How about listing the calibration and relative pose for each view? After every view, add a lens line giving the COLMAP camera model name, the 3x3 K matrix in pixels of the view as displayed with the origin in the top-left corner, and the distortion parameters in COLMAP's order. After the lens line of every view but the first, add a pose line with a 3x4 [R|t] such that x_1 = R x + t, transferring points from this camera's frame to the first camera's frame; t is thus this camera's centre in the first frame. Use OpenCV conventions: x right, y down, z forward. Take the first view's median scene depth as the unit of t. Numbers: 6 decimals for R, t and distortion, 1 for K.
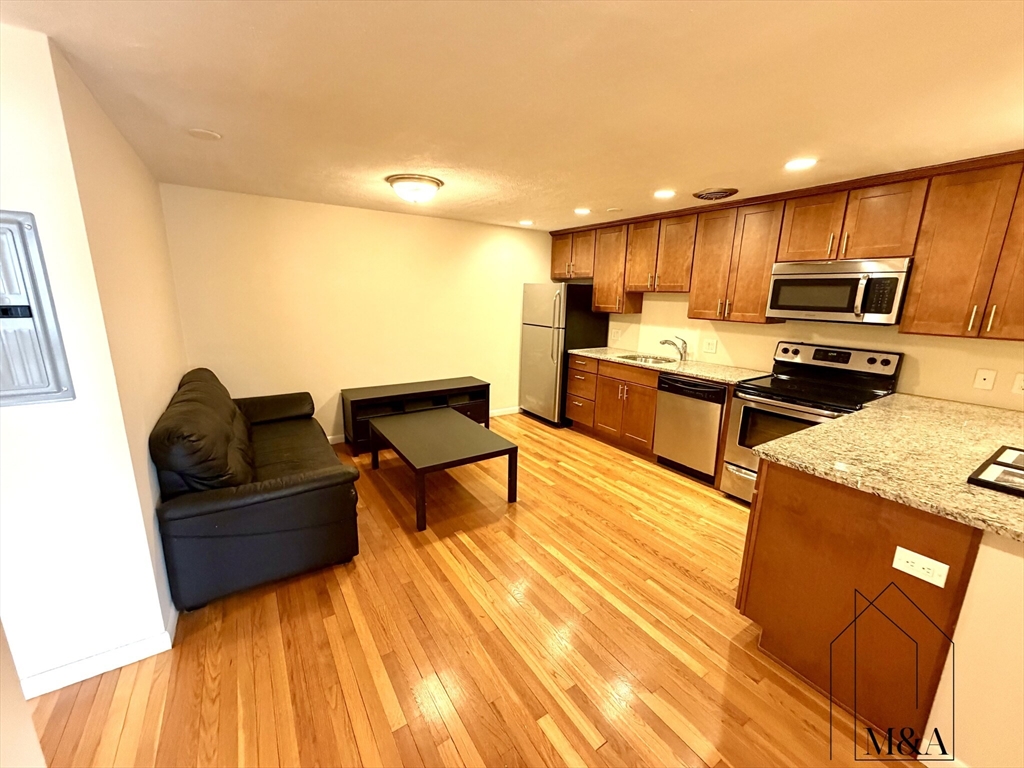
lens RADIAL K [[412.6, 0, 510.9], [0, 412.6, 385.8], [0, 0, 1]] dist [0.006206, 0.000021]
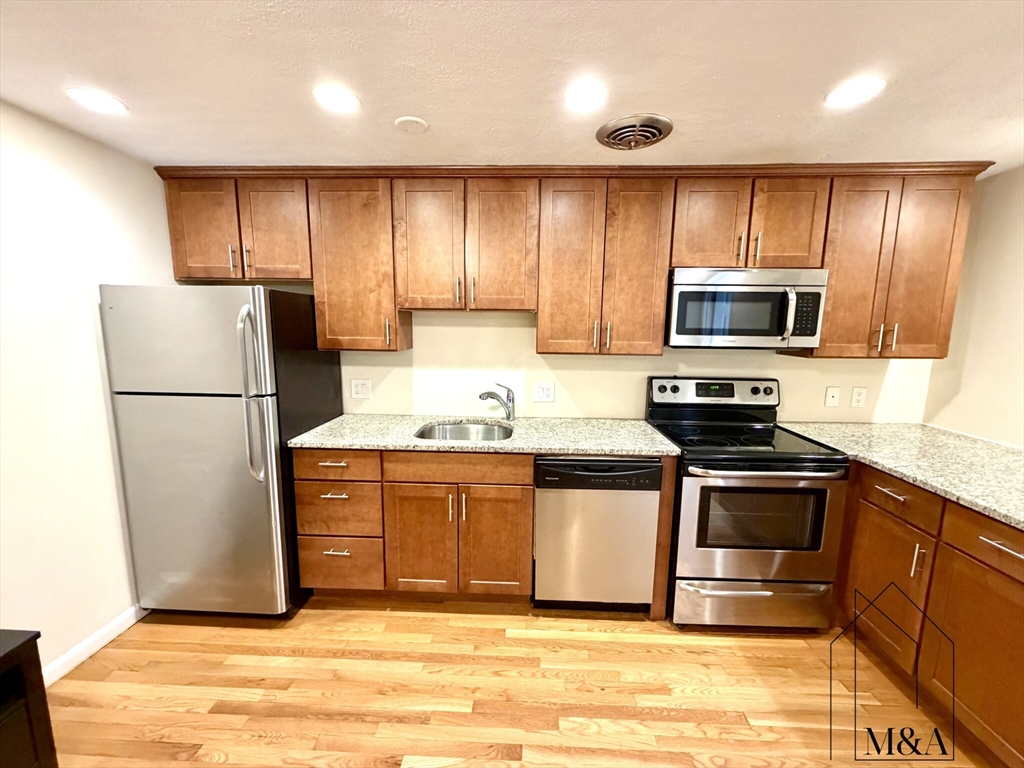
lens RADIAL K [[412.6, 0, 510.3], [0, 412.6, 385.2], [0, 0, 1]] dist [0.006206, 0.000021]
pose [[0.590781, -0.132195, 0.795929, -0.070851], [0.179350, 0.983322, 0.030196, -0.133086], [-0.786646, 0.124911, 0.604637, 0.626929]]
